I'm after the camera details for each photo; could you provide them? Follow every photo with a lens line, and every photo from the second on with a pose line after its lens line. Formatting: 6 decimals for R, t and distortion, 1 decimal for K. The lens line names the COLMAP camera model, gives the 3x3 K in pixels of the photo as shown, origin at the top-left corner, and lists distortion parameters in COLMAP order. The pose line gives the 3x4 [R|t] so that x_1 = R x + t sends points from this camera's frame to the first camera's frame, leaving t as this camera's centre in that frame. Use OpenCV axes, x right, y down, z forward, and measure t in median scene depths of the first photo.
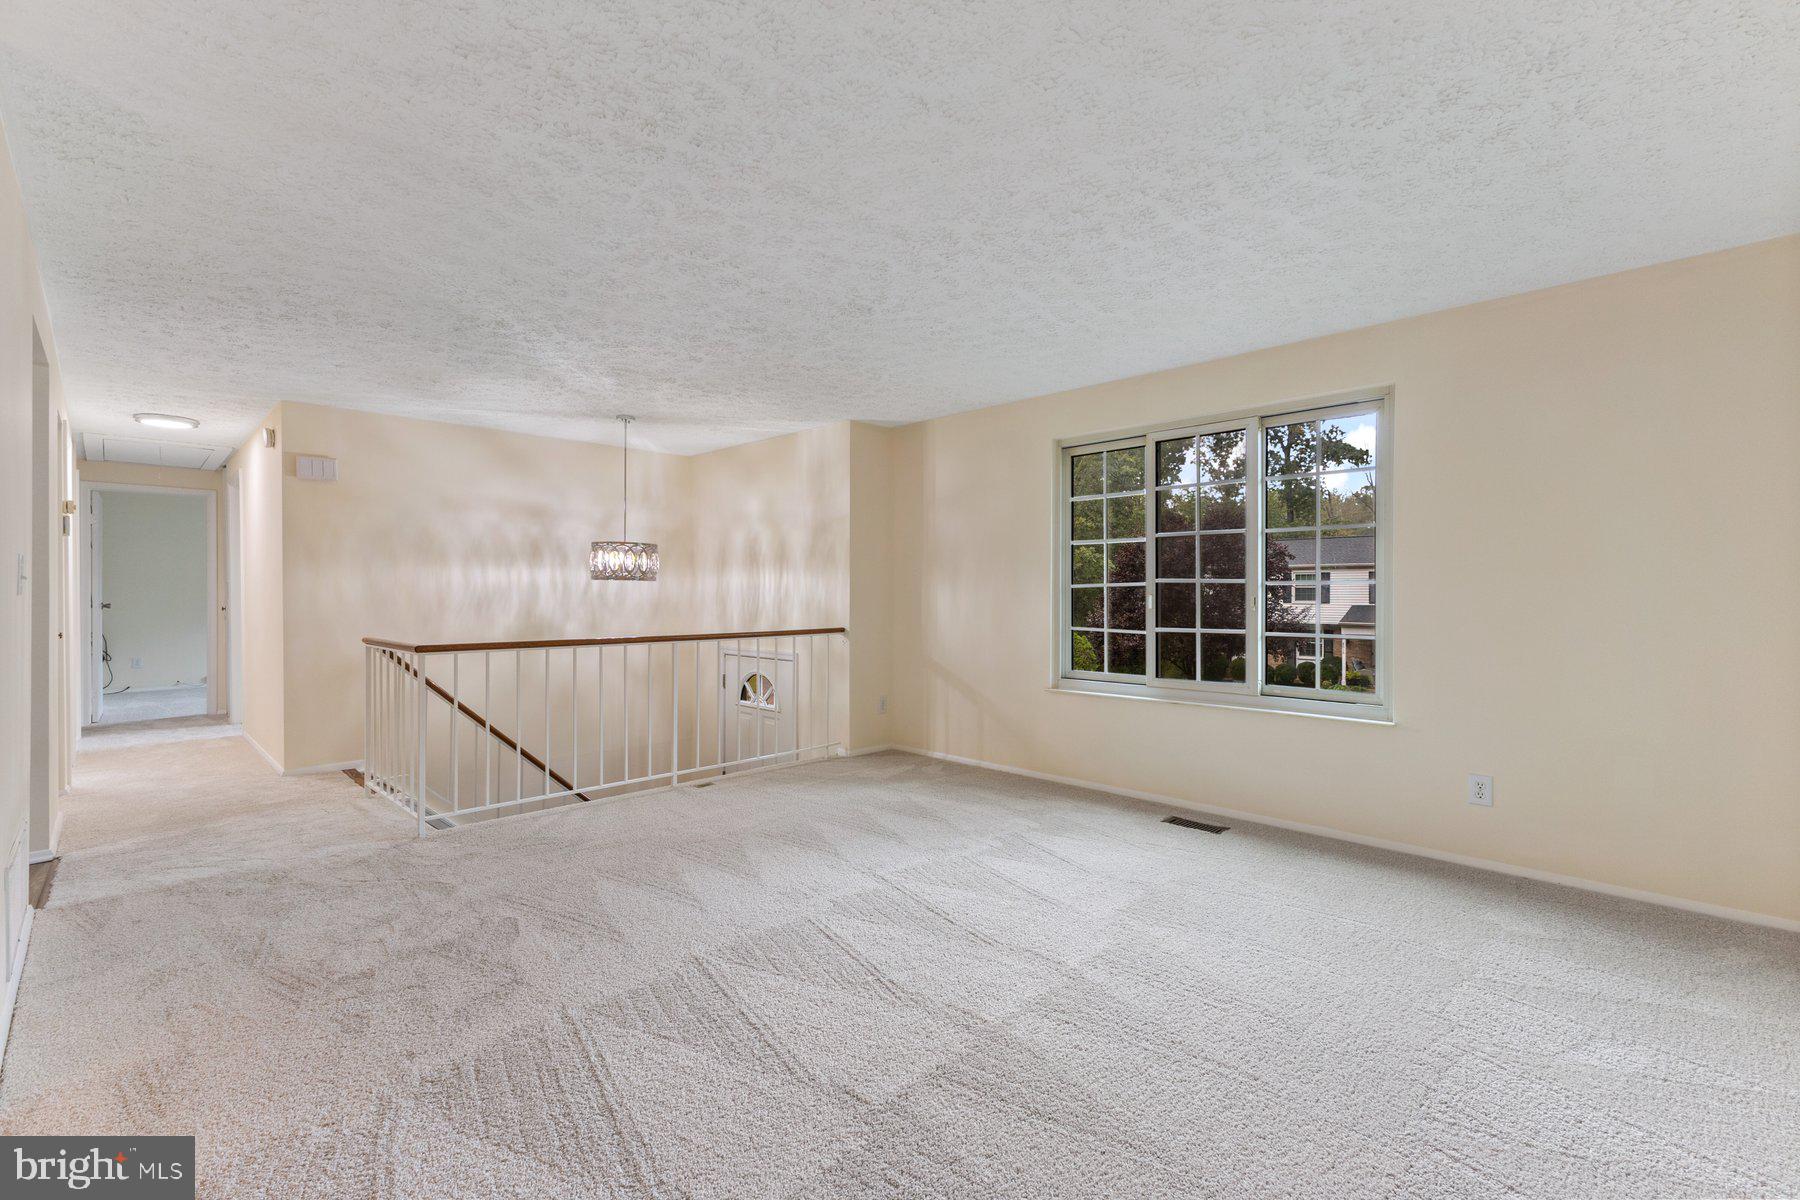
lens RADIAL K [[775.4, 0, 897.1], [0, 775.4, 599.4], [0, 0, 1]] dist [0.012246, 0.000124]
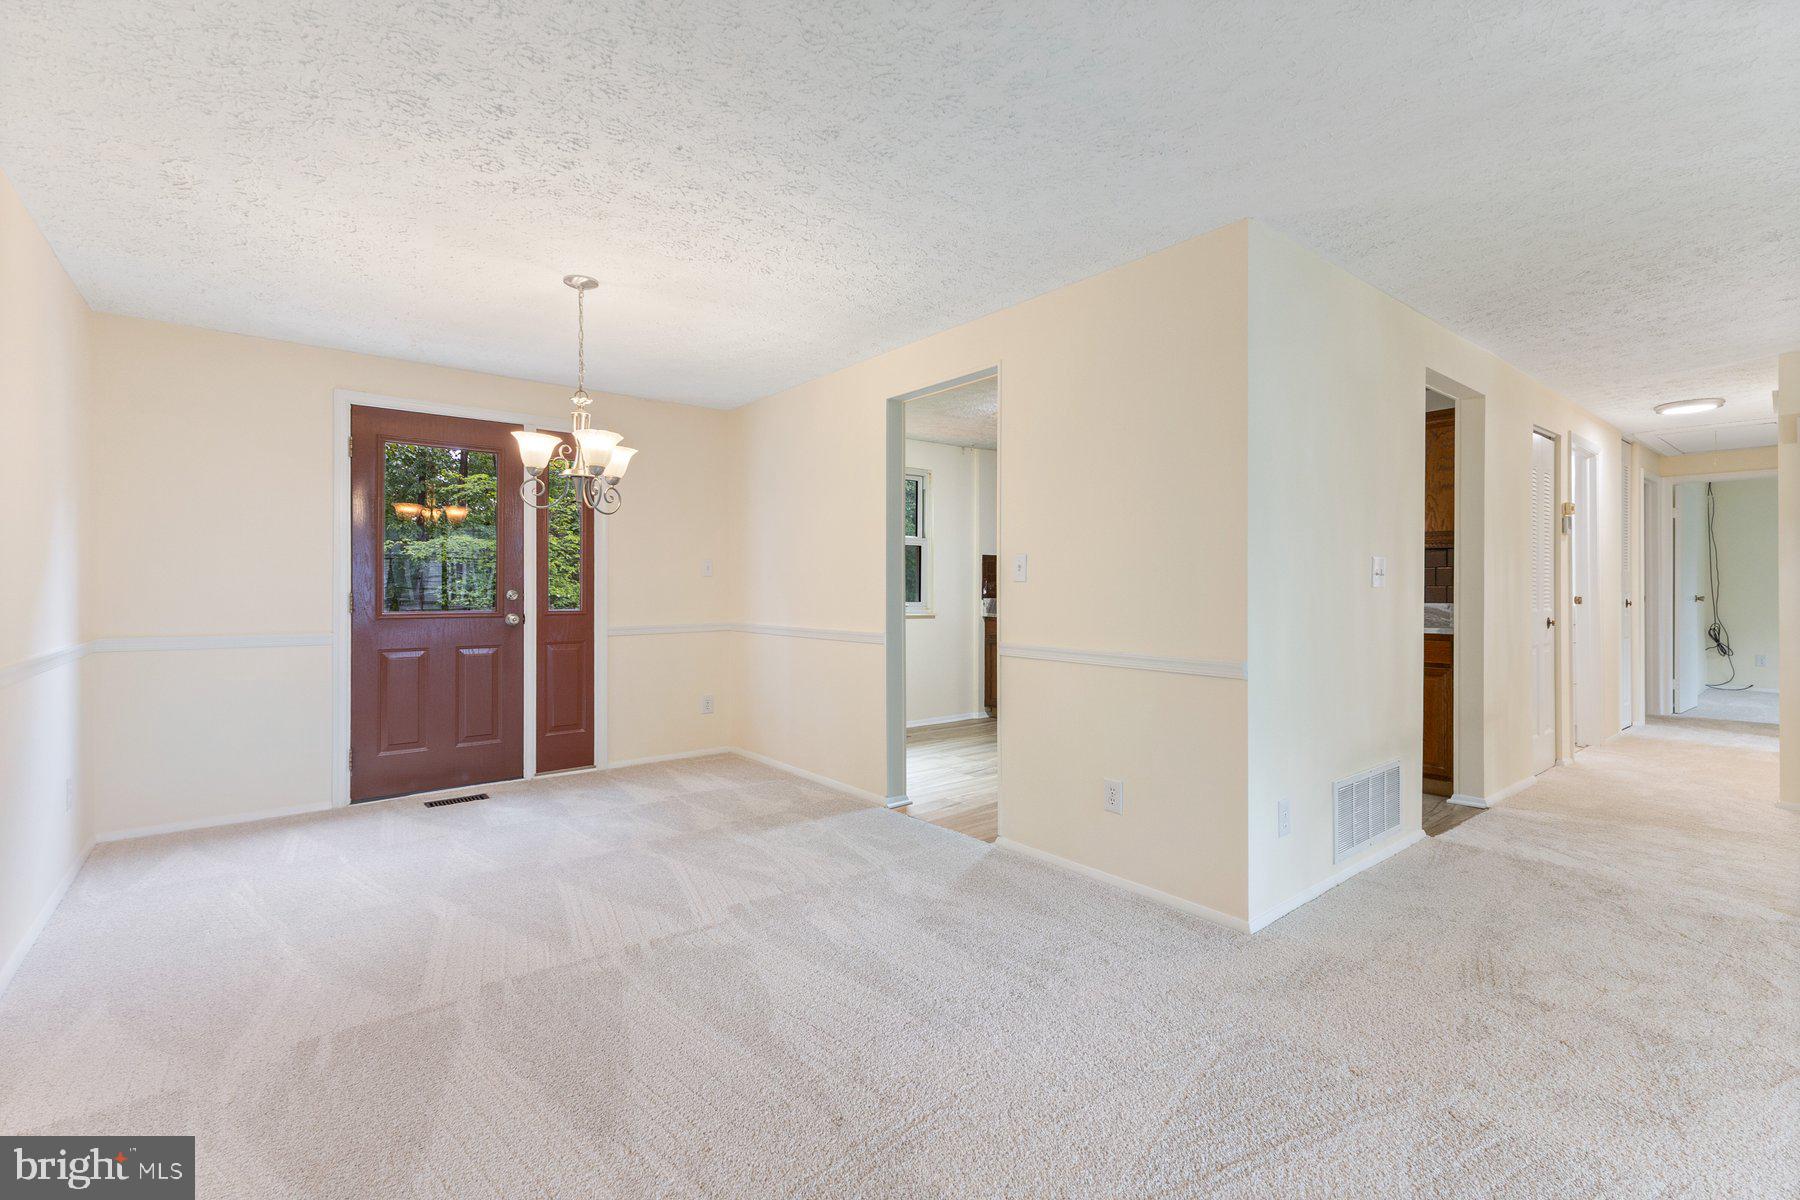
lens RADIAL K [[775.4, 0, 897.1], [0, 775.4, 599.4], [0, 0, 1]] dist [0.012246, 0.000124]
pose [[-0.098015, 0.019265, -0.994998, 0.152843], [-0.008790, 0.999757, 0.020223, -0.003223], [0.995146, 0.010728, -0.097822, 0.171949]]
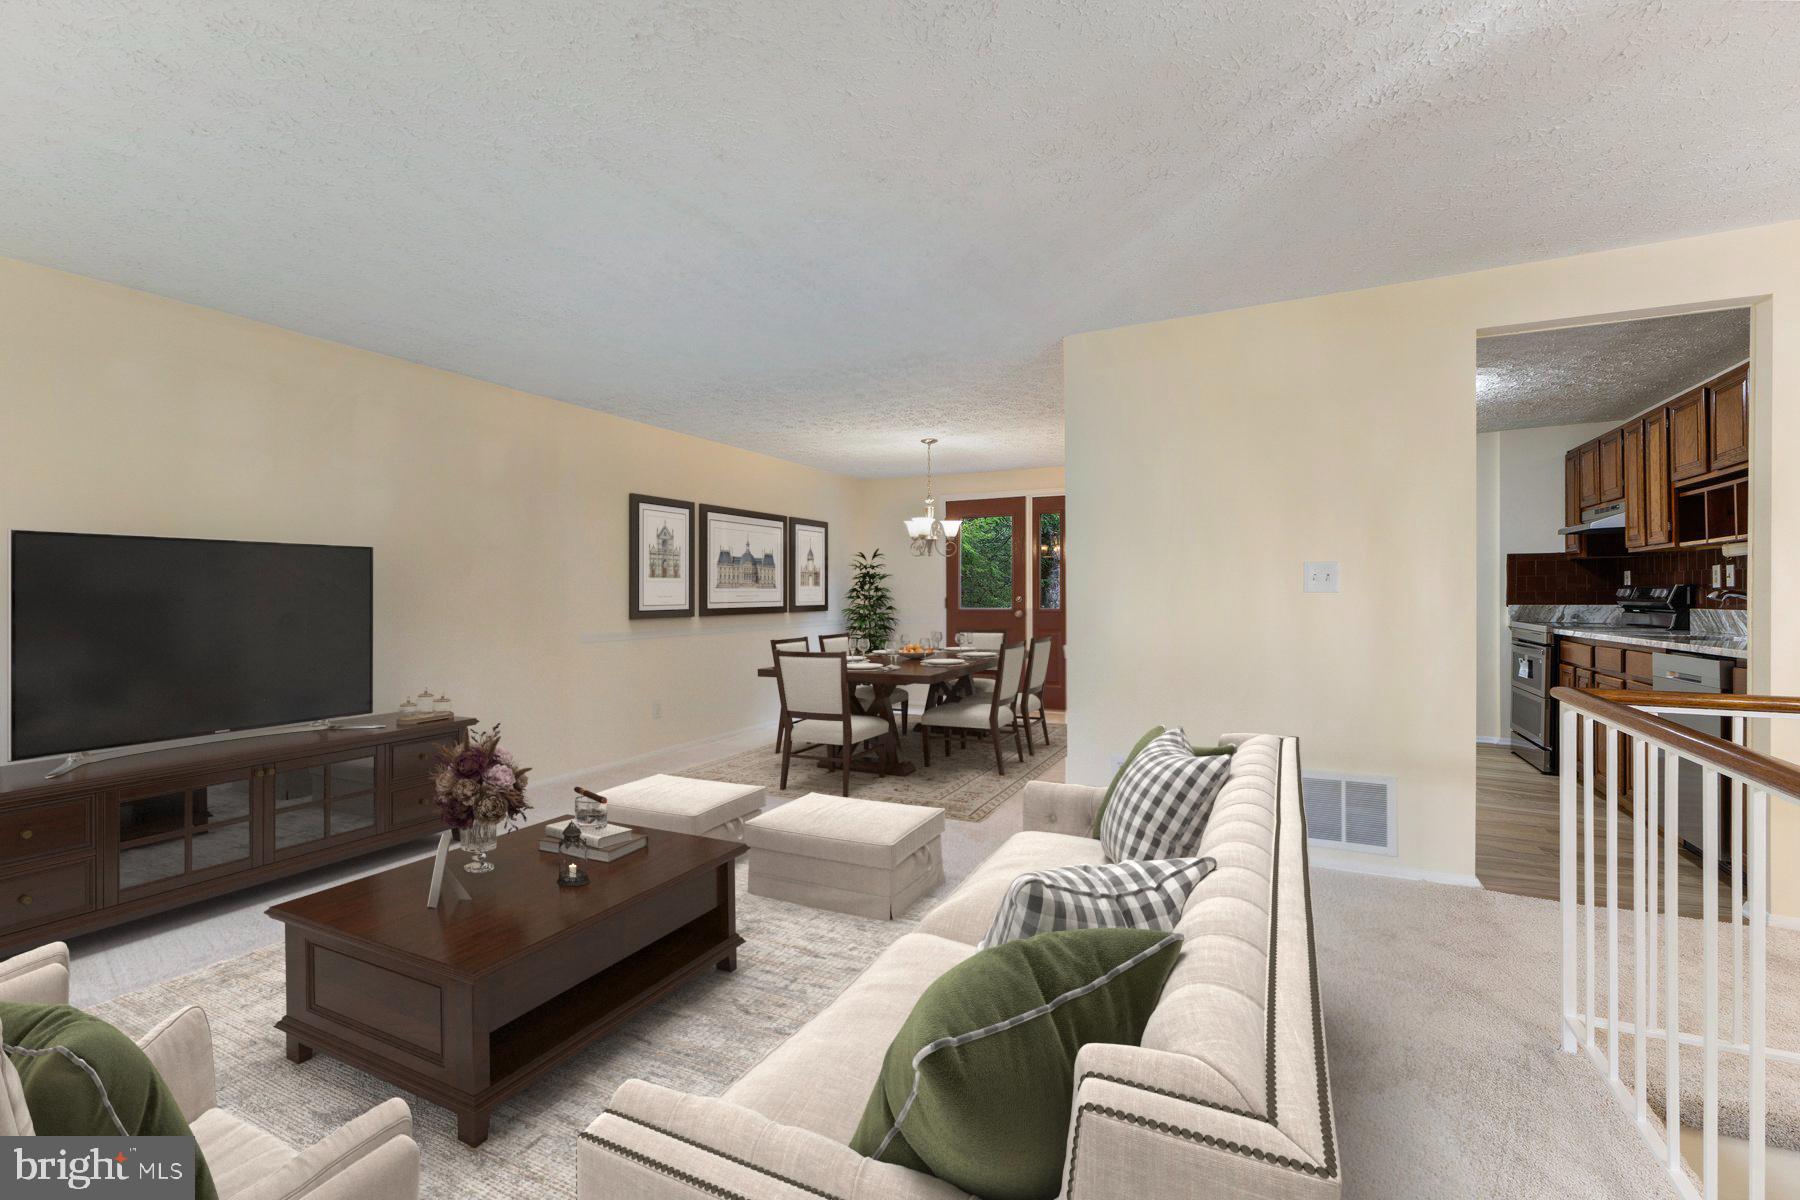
lens RADIAL K [[775.4, 0, 897.1], [0, 775.4, 599.4], [0, 0, 1]] dist [0.012246, 0.000124]
pose [[-0.946518, 0.008358, -0.322542, -0.005698], [0.003863, 0.999886, 0.014573, -0.007961], [0.322627, 0.012548, -0.946443, 1.094881]]
